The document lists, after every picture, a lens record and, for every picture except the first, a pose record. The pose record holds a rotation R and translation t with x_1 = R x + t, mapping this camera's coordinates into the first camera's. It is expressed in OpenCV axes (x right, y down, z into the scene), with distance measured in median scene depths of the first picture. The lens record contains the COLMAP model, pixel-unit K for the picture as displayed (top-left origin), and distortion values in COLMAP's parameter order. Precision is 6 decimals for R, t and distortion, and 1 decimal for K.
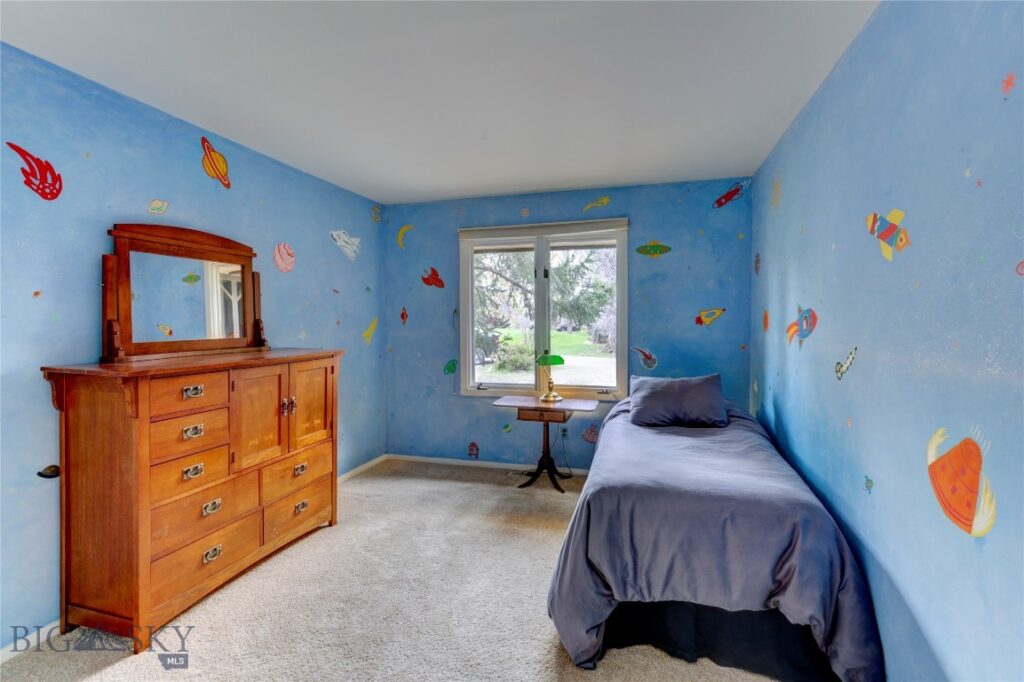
lens RADIAL K [[493.1, 0, 510.6], [0, 493.1, 322.9], [0, 0, 1]] dist [-0.015088, -0.000185]
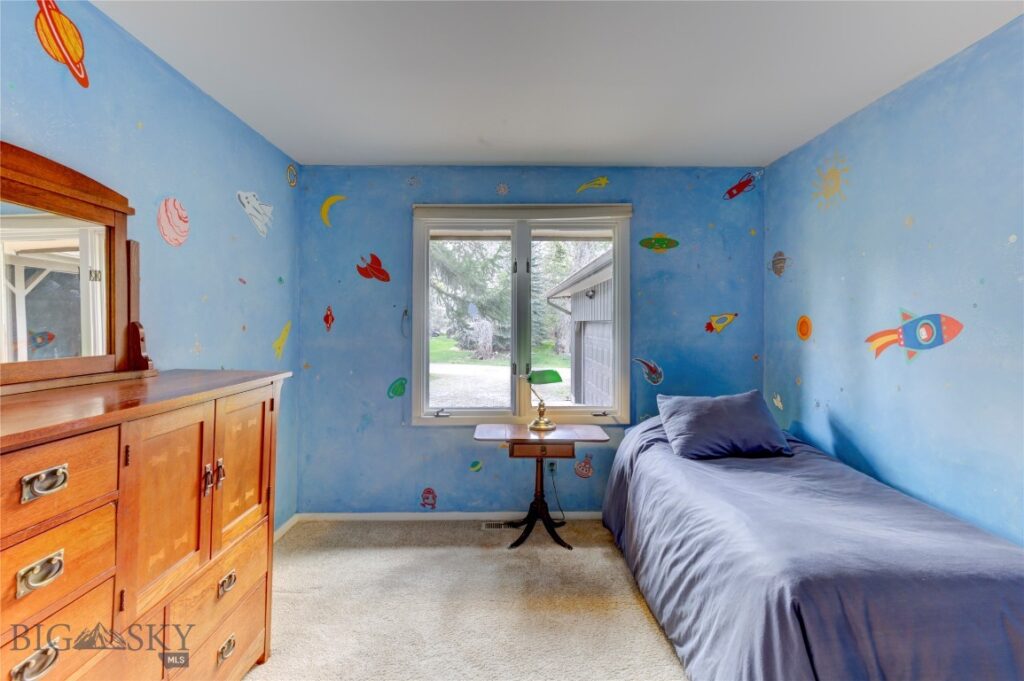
lens RADIAL K [[513.7, 0, 511.3], [0, 513.7, 311.4], [0, 0, 1]] dist [-0.008097, 0.009210]
pose [[0.956131, 0.012469, 0.292674, -0.248695], [-0.003080, 0.999466, -0.032519, -0.002017], [-0.292924, 0.030191, 0.955659, 0.273721]]
